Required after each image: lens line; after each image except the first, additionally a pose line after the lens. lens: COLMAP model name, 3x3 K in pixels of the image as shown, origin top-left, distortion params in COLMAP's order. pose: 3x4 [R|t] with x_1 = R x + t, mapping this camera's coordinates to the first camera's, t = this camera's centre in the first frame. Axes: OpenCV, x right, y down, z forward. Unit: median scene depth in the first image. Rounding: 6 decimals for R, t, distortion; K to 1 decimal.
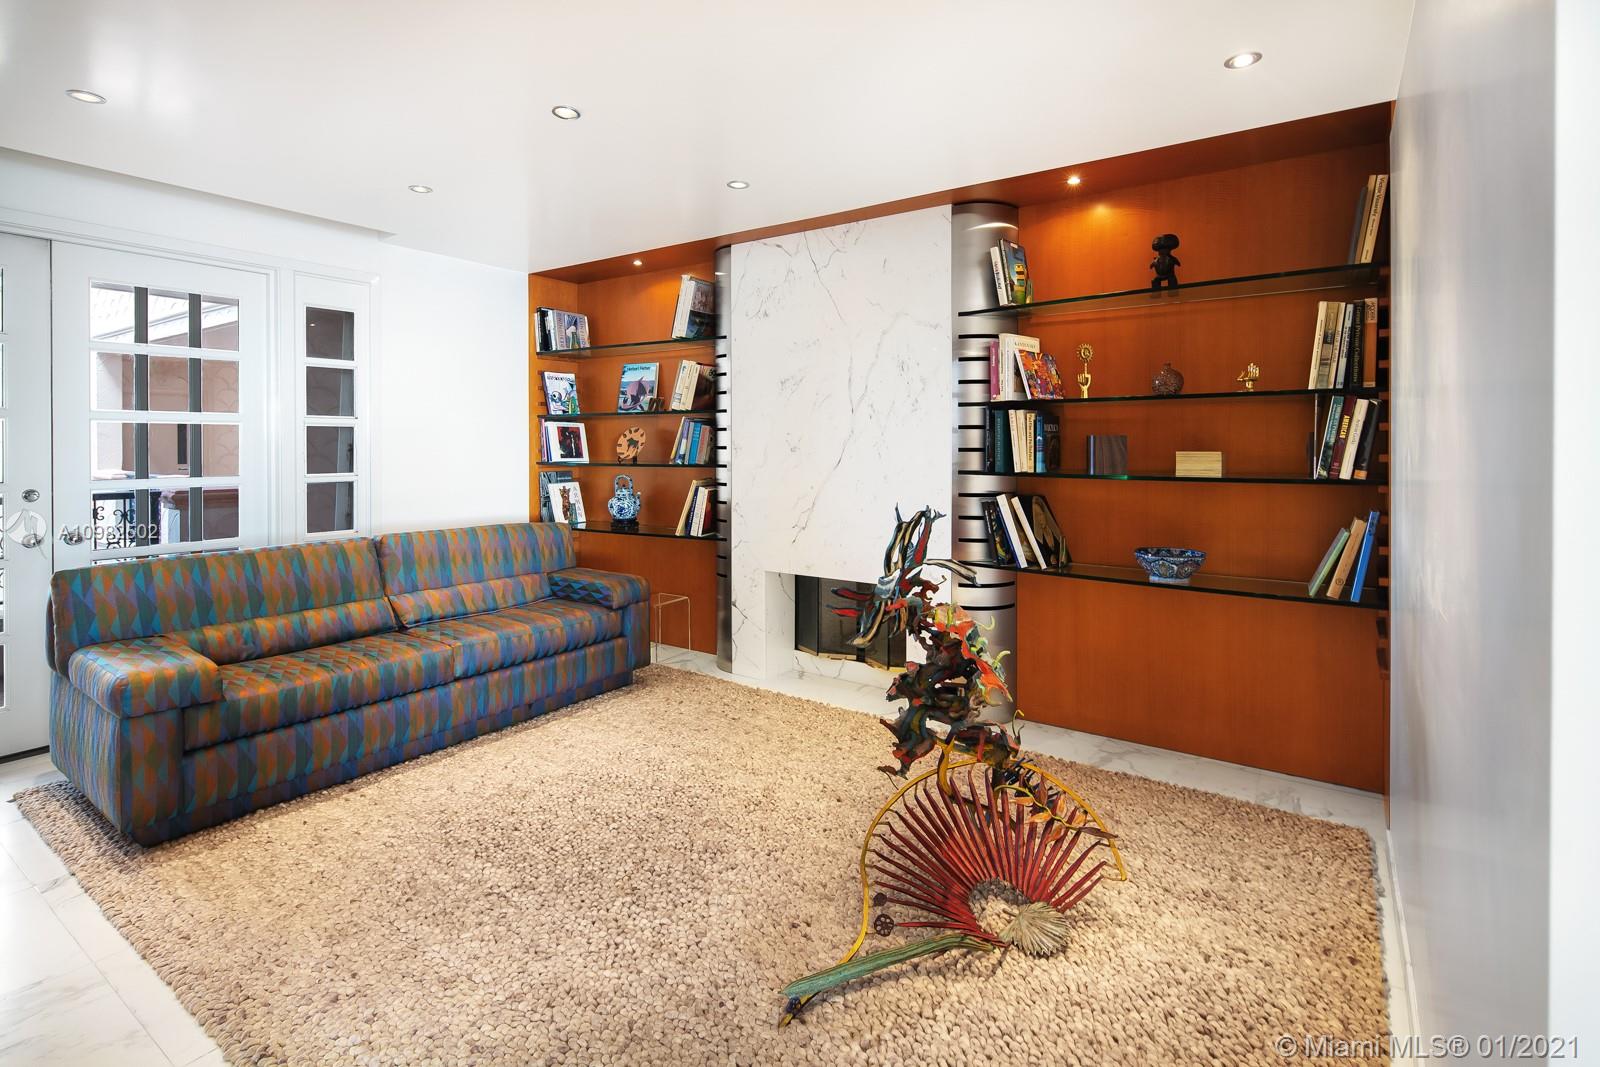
lens RADIAL K [[773.0, 0, 802.3], [0, 773.0, 448.5], [0, 0, 1]] dist [0.000223, -0.000385]
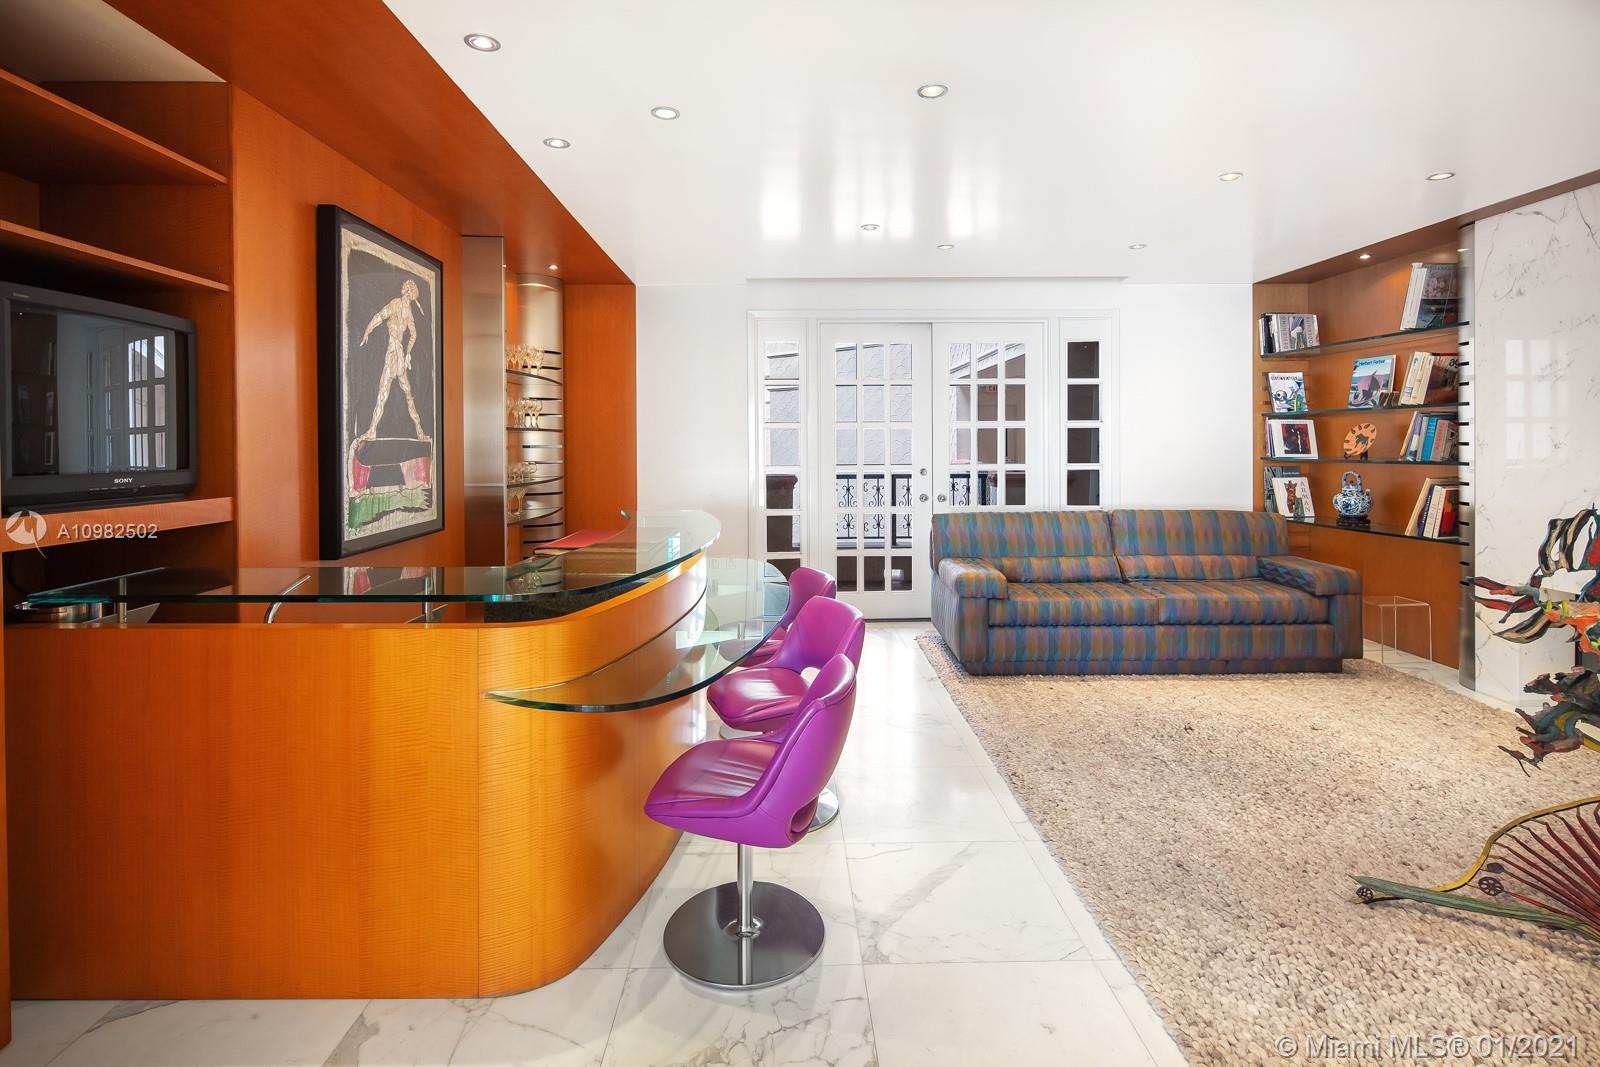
lens RADIAL K [[750.6, 0, 791.2], [0, 750.6, 446.4], [0, 0, 1]] dist [-0.003791, -0.001103]
pose [[0.574518, 0.001487, -0.818491, 0.163812], [0.000313, 0.999998, 0.002037, -0.000108], [0.818492, -0.001426, 0.574516, -0.164631]]
